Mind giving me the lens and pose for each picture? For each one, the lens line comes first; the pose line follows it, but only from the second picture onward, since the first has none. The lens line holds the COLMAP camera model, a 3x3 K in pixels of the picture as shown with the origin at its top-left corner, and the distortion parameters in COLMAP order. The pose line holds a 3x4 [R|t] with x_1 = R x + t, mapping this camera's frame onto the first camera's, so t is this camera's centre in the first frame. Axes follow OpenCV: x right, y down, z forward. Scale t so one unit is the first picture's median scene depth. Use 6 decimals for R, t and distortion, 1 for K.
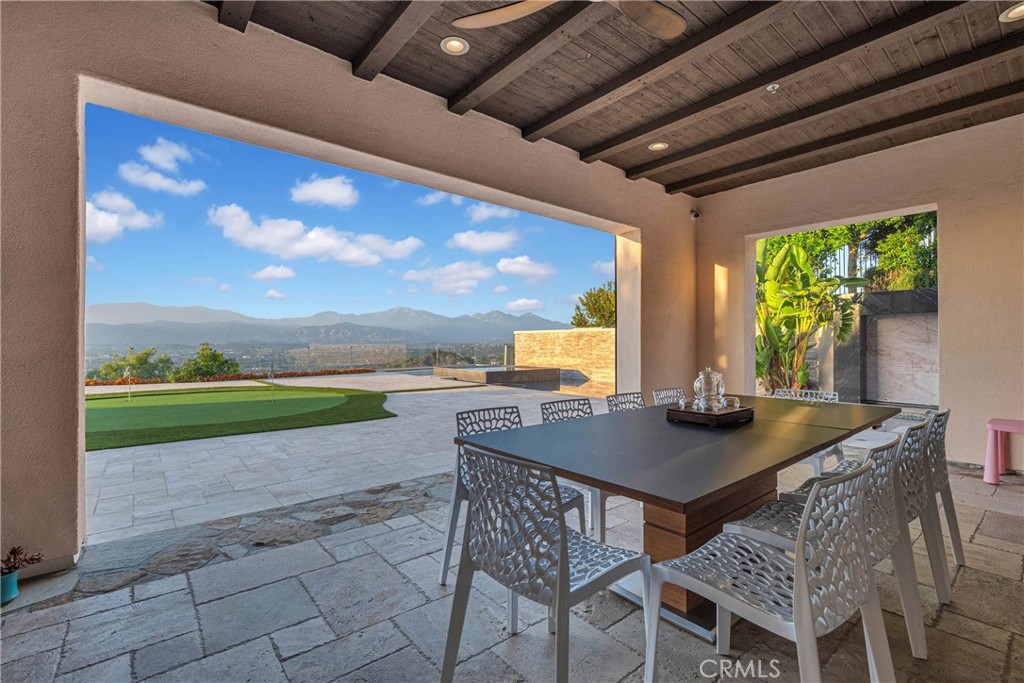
lens RADIAL K [[451.1, 0, 515.1], [0, 451.1, 342.0], [0, 0, 1]] dist [0.019122, 0.000303]
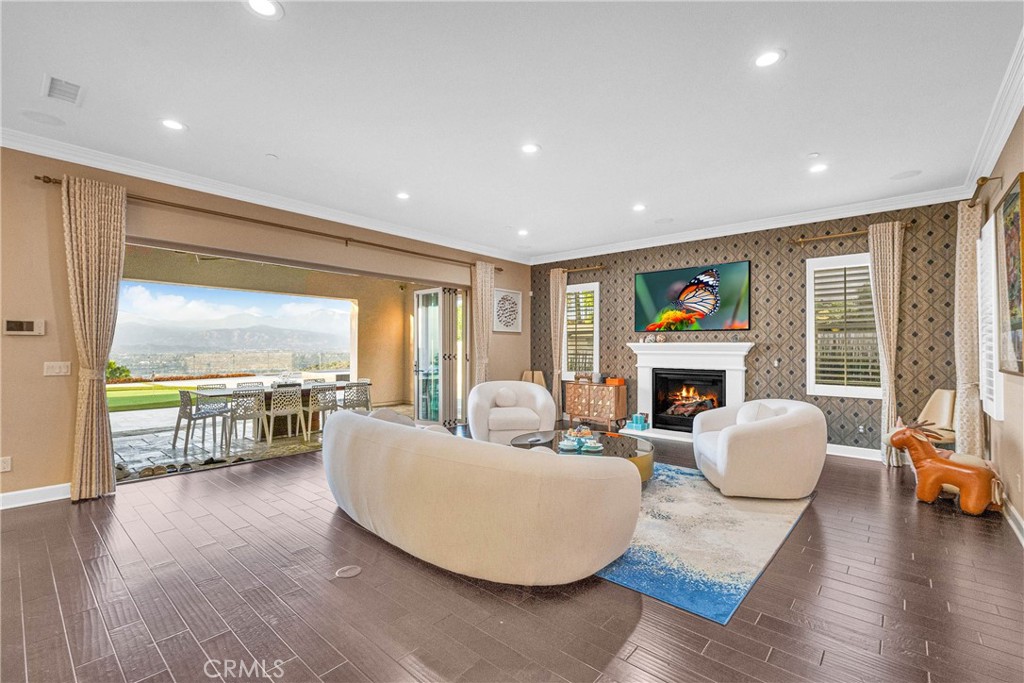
lens RADIAL K [[451.1, 0, 511.3], [0, 451.1, 342.3], [0, 0, 1]] dist [0.019122, 0.000303]
pose [[0.990028, 0.002748, 0.140846, 0.238475], [-0.001603, 0.999965, -0.008240, -0.018511], [-0.140864, 0.007932, 0.989997, -0.370079]]
